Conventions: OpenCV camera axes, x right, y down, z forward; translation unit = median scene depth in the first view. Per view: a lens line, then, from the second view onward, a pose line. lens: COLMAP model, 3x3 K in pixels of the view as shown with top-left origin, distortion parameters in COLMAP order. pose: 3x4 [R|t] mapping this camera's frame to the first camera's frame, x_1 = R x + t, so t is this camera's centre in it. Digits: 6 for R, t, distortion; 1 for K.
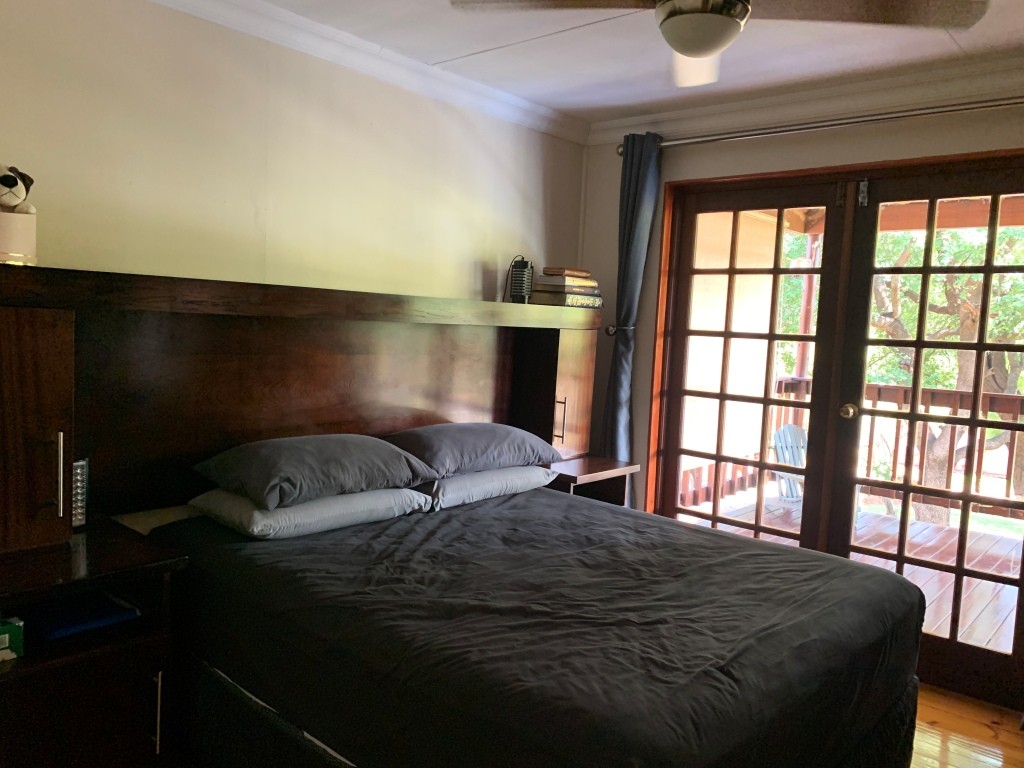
lens RADIAL K [[782.9, 0, 509.0], [0, 782.9, 384.6], [0, 0, 1]] dist [0.023037, -0.024717]
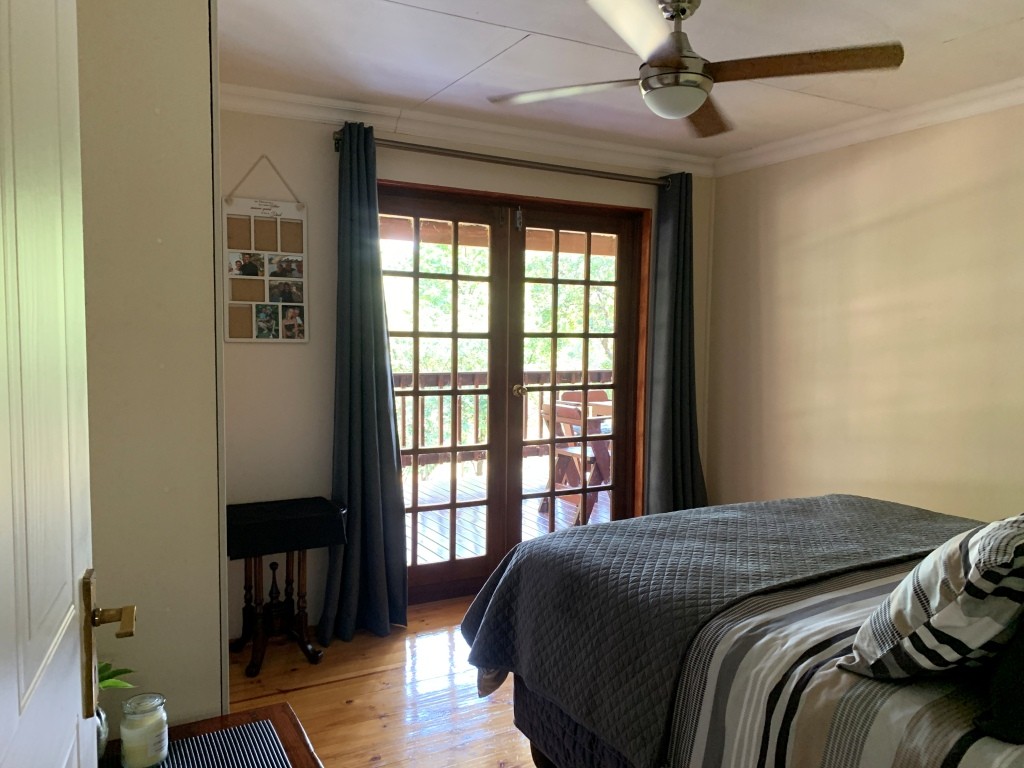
lens RADIAL K [[782.9, 0, 512.0], [0, 782.9, 382.8], [0, 0, 1]] dist [0.023037, -0.024717]
pose [[0.309740, -0.106515, 0.944836, -0.729326], [0.085819, 0.992781, 0.083786, -0.082638], [-0.946940, 0.055133, 0.316645, 0.591506]]
